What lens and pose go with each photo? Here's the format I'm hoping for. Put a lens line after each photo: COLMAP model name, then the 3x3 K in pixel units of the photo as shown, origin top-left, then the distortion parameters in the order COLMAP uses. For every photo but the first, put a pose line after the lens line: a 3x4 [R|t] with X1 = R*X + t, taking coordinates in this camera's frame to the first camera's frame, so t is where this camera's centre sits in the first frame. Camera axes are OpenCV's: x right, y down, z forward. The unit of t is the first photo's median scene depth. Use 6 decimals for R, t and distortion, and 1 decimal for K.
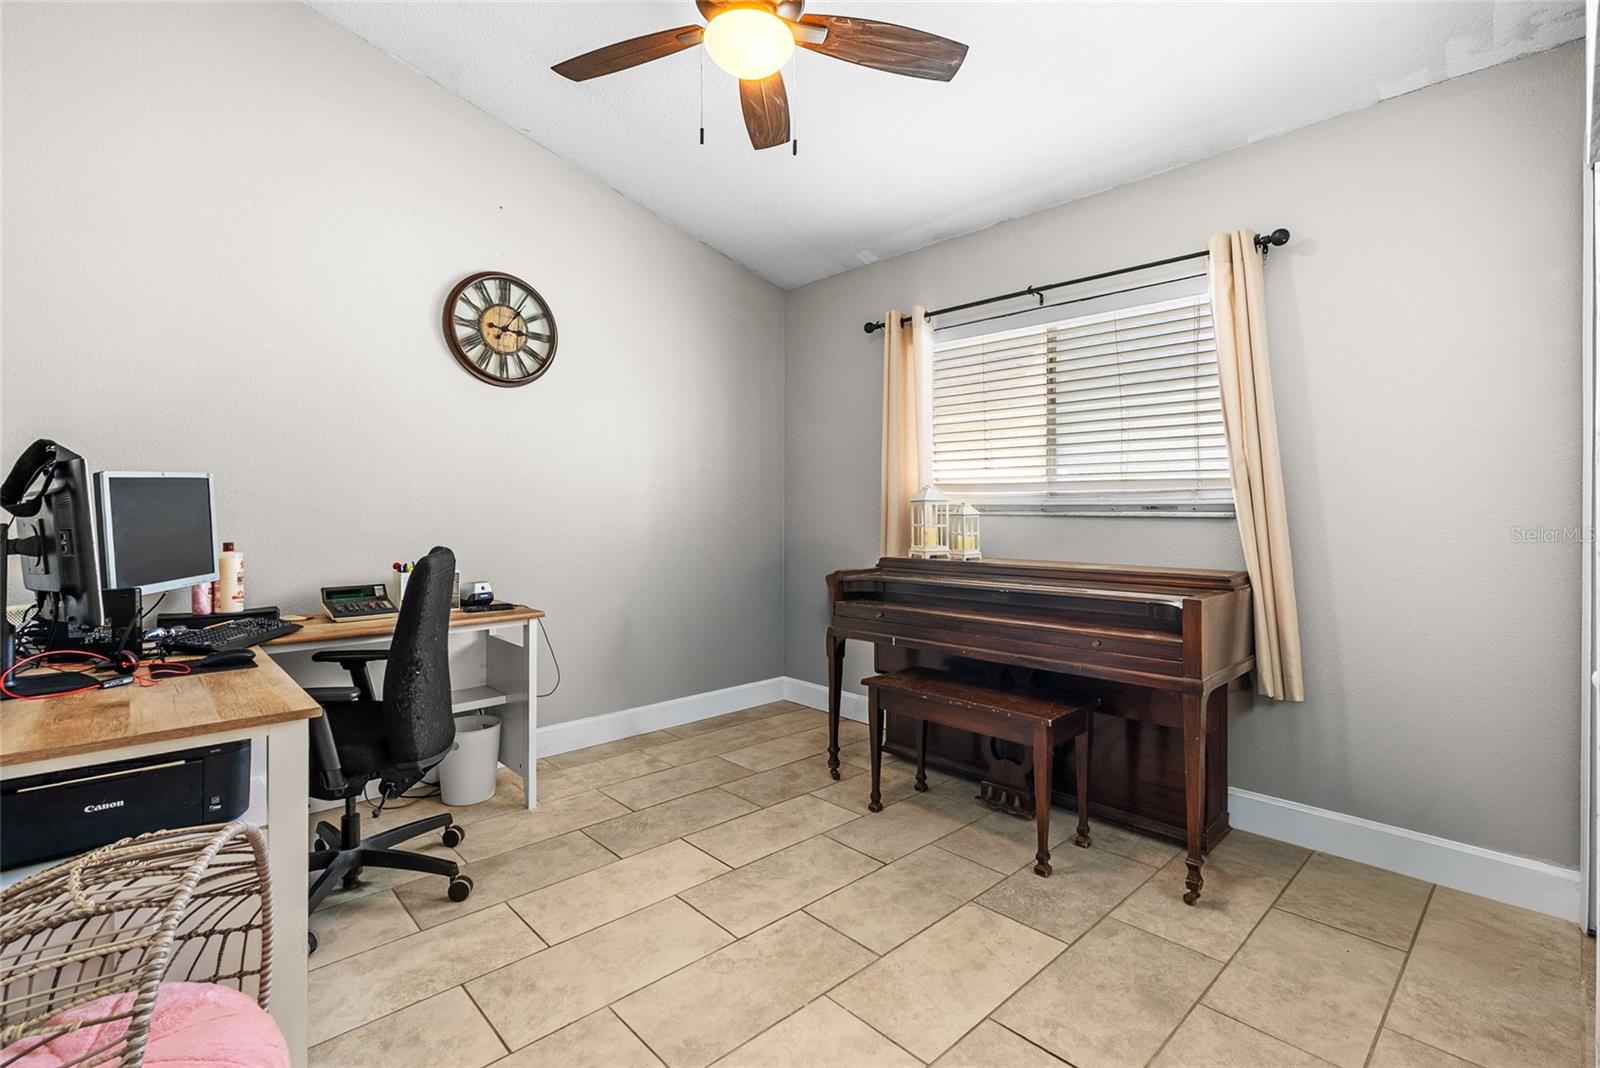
lens RADIAL K [[745.1, 0, 795.3], [0, 745.1, 513.0], [0, 0, 1]] dist [0.001822, 0.000357]
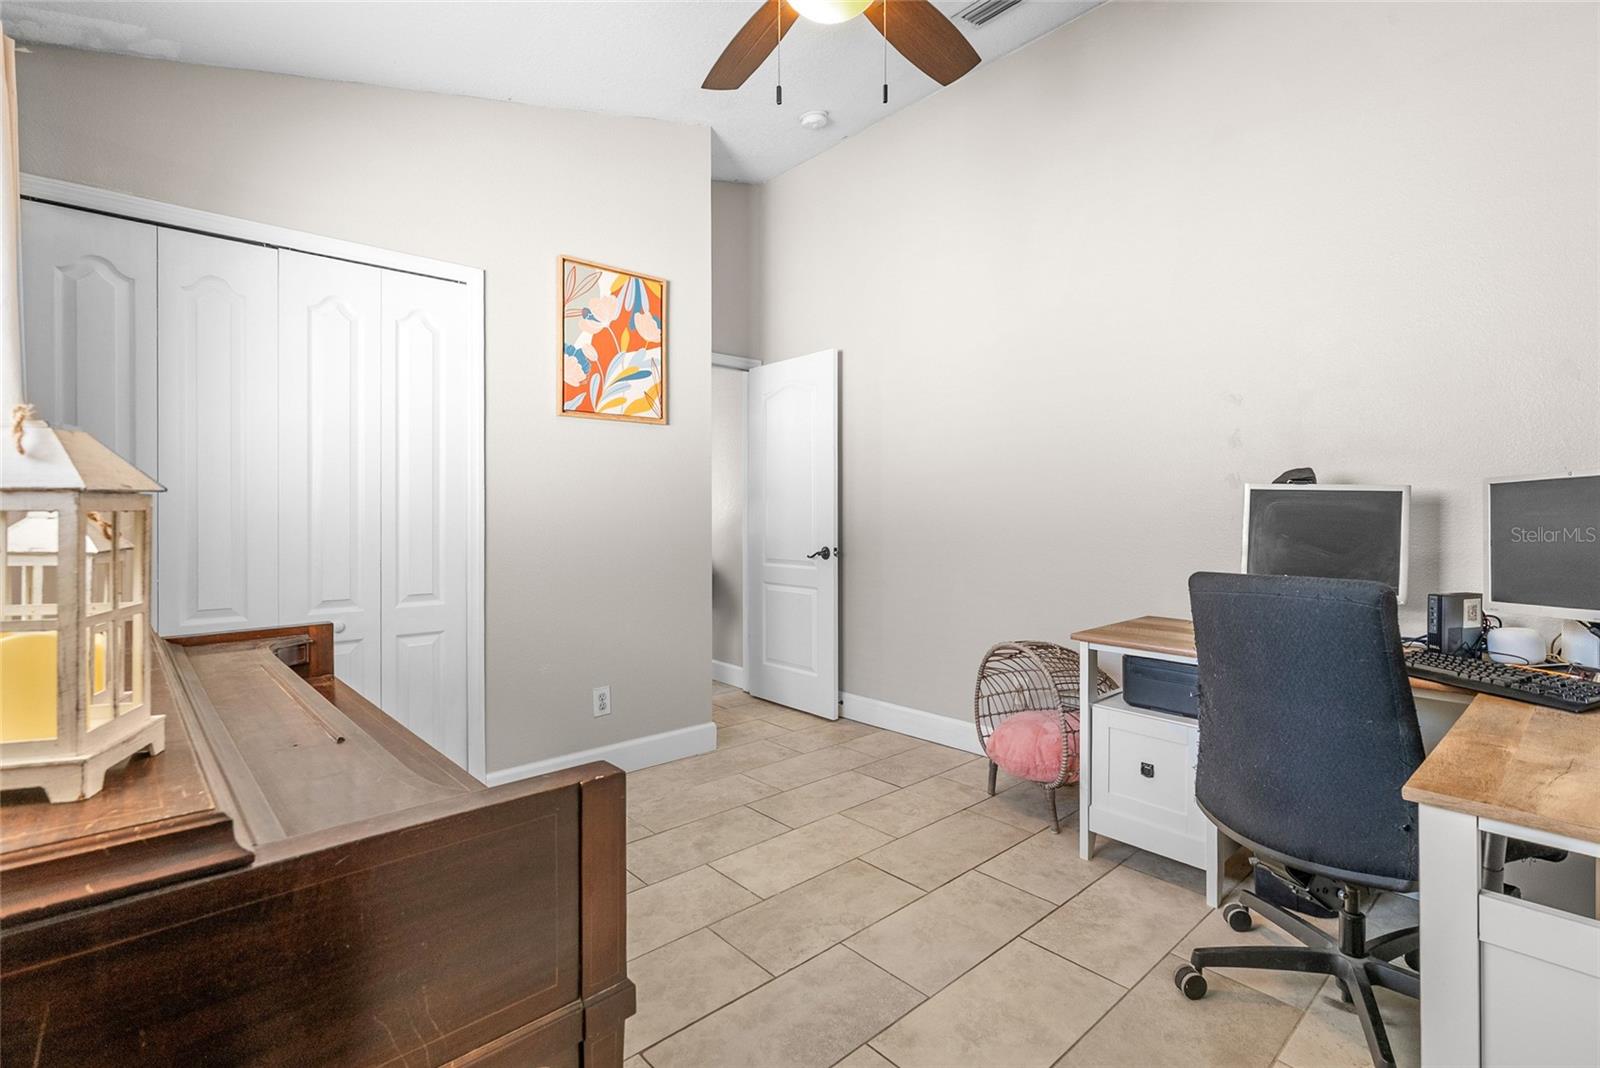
lens RADIAL K [[745.1, 0, 795.3], [0, 745.1, 513.0], [0, 0, 1]] dist [0.001822, 0.000357]
pose [[-0.999749, 0.002381, 0.022294, -0.037596], [0.002499, 0.999983, 0.005268, -0.015558], [-0.022281, 0.005322, -0.999738, 1.913039]]
